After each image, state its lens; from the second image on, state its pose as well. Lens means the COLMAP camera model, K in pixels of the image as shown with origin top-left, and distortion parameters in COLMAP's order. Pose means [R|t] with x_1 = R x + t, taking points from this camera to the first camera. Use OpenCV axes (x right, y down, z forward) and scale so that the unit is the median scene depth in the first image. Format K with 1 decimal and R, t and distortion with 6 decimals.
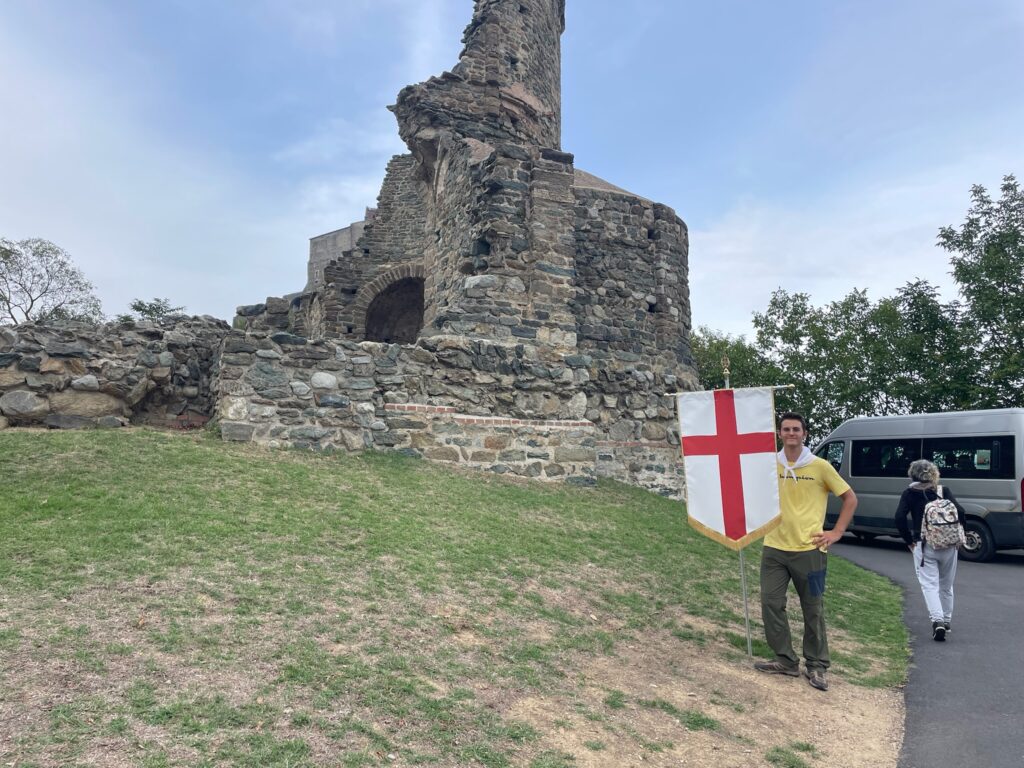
lens RADIAL K [[816.1, 0, 509.4], [0, 816.1, 385.6], [0, 0, 1]] dist [0.079968, -0.093955]
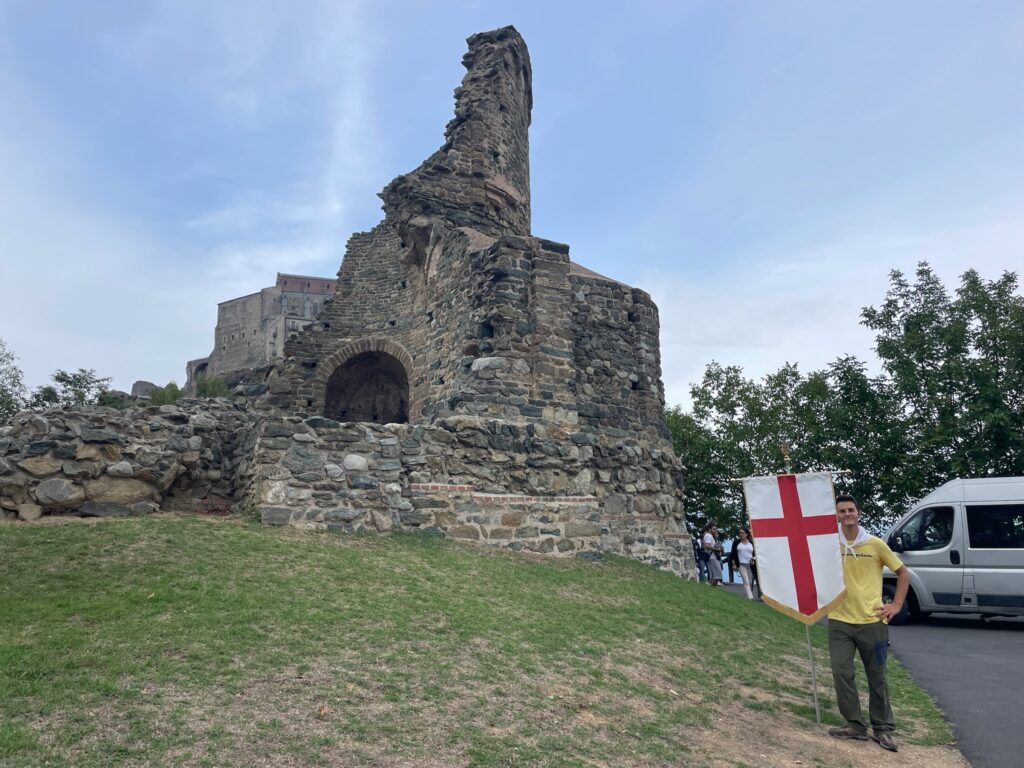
lens RADIAL K [[816.1, 0, 505.5], [0, 816.1, 380.7], [0, 0, 1]] dist [0.079968, -0.093955]
pose [[0.994694, -0.001137, 0.102874, -0.121530], [0.009937, 0.996325, -0.085078, -0.016107], [-0.102399, 0.085649, 0.991049, -0.036546]]
